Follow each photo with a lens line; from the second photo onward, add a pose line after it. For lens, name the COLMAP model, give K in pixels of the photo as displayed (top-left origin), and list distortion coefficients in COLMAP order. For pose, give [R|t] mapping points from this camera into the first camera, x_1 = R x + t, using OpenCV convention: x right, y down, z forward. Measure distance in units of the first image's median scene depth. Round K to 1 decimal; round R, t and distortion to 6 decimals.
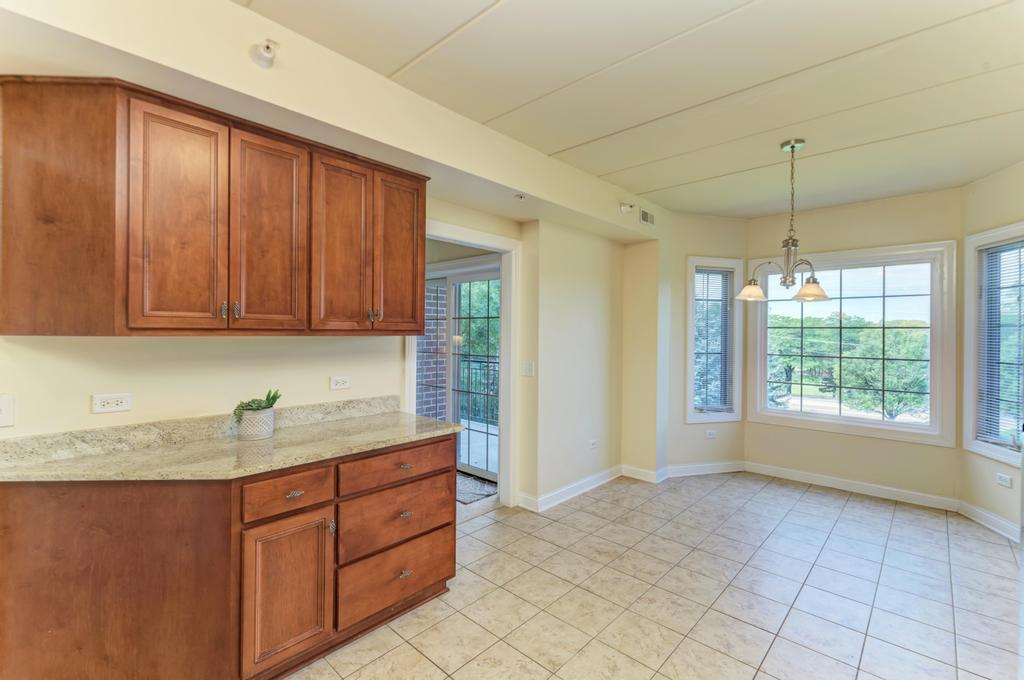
lens RADIAL K [[452.1, 0, 507.2], [0, 452.1, 331.6], [0, 0, 1]] dist [0.009163, -0.000950]
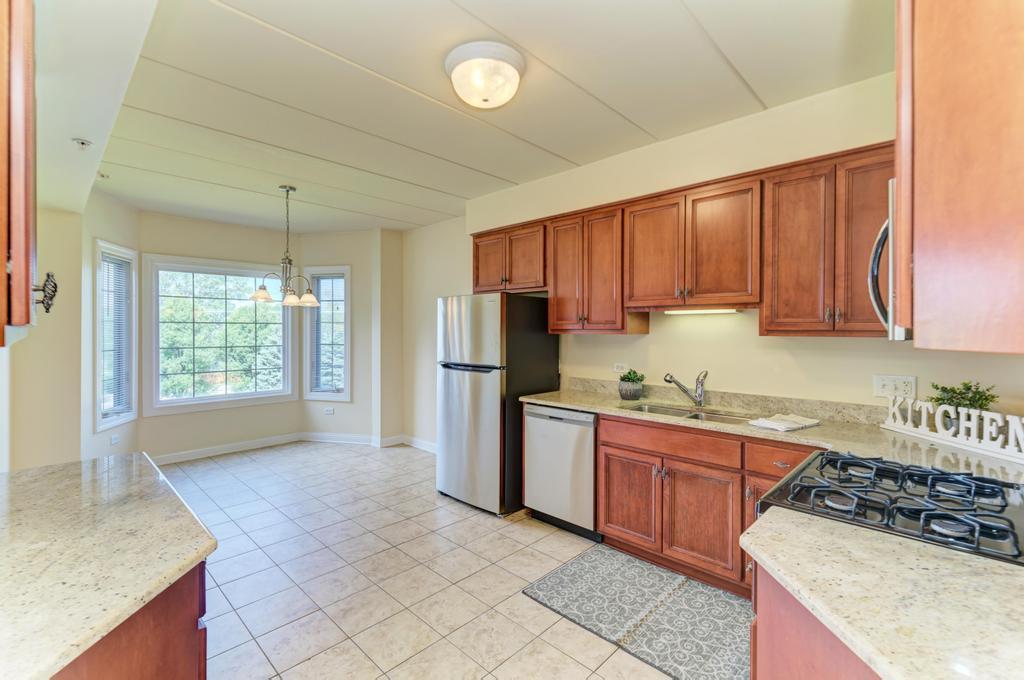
lens RADIAL K [[452.1, 0, 509.5], [0, 452.1, 331.8], [0, 0, 1]] dist [0.009163, -0.000950]
pose [[0.022851, -0.015438, 0.999620, -0.648433], [-0.002756, 0.999876, 0.015505, -0.007929], [-0.999735, -0.003109, 0.022806, 0.275871]]
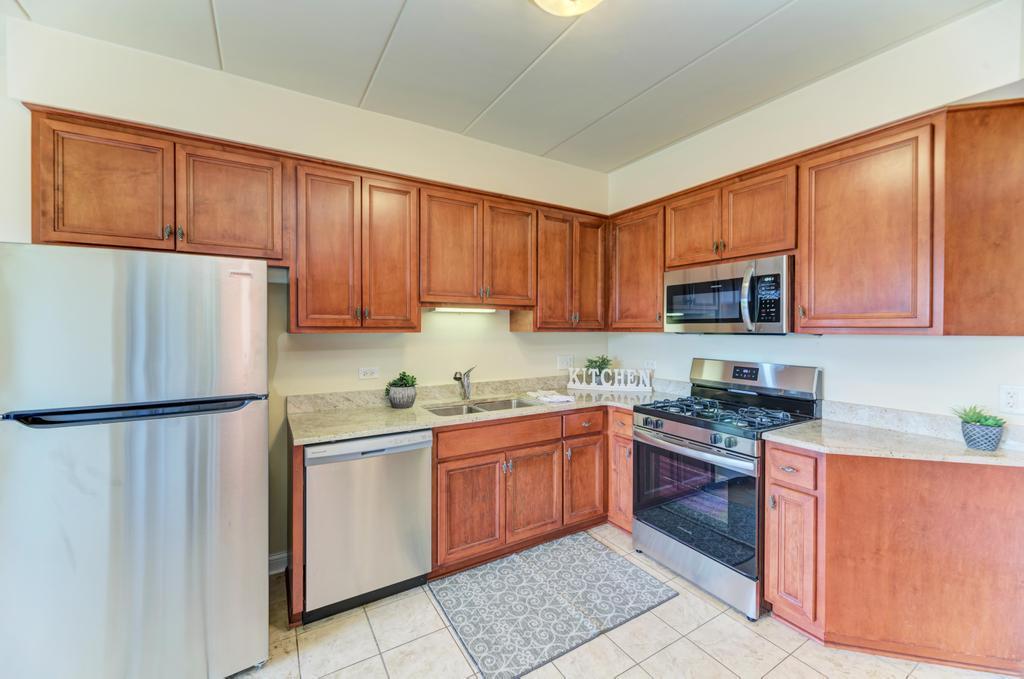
lens RADIAL K [[407.8, 0, 509.1], [0, 407.8, 330.7], [0, 0, 1]] dist [0.002260, -0.002297]
pose [[-0.961399, -0.013383, 0.274831, -0.041030], [-0.011431, 0.999897, 0.008705, -0.000162], [-0.274919, 0.005227, -0.961453, 0.741864]]
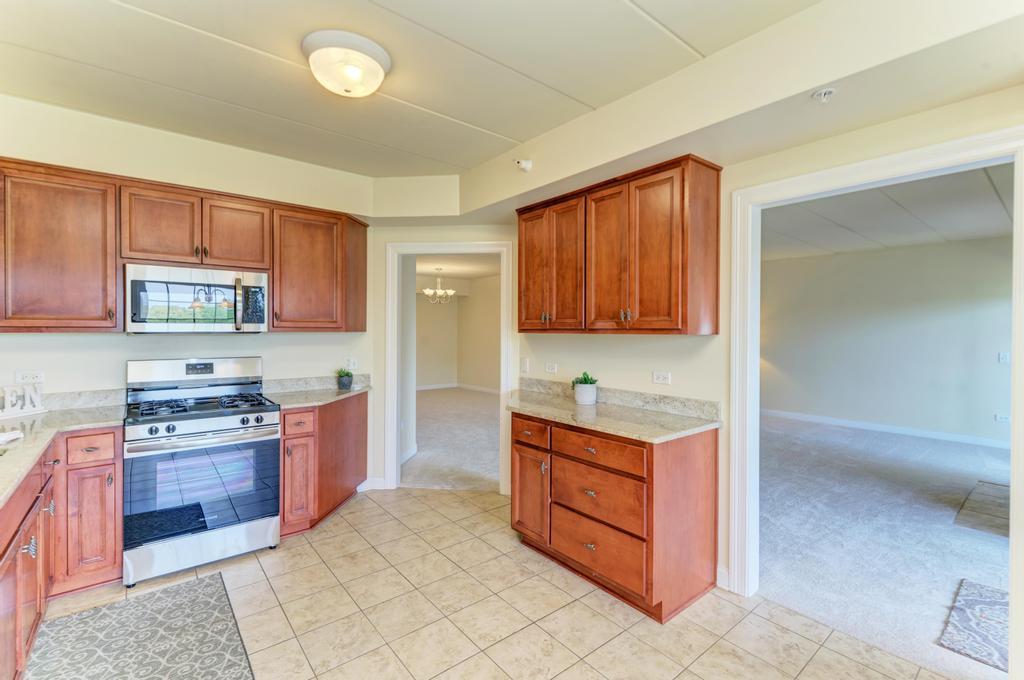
lens RADIAL K [[452.1, 0, 510.3], [0, 452.1, 332.6], [0, 0, 1]] dist [0.009163, -0.000950]
pose [[-0.136973, -0.002925, -0.990570, 0.611277], [-0.004003, 0.999989, -0.002399, 0.006824], [0.990567, 0.003637, -0.136983, 0.642548]]
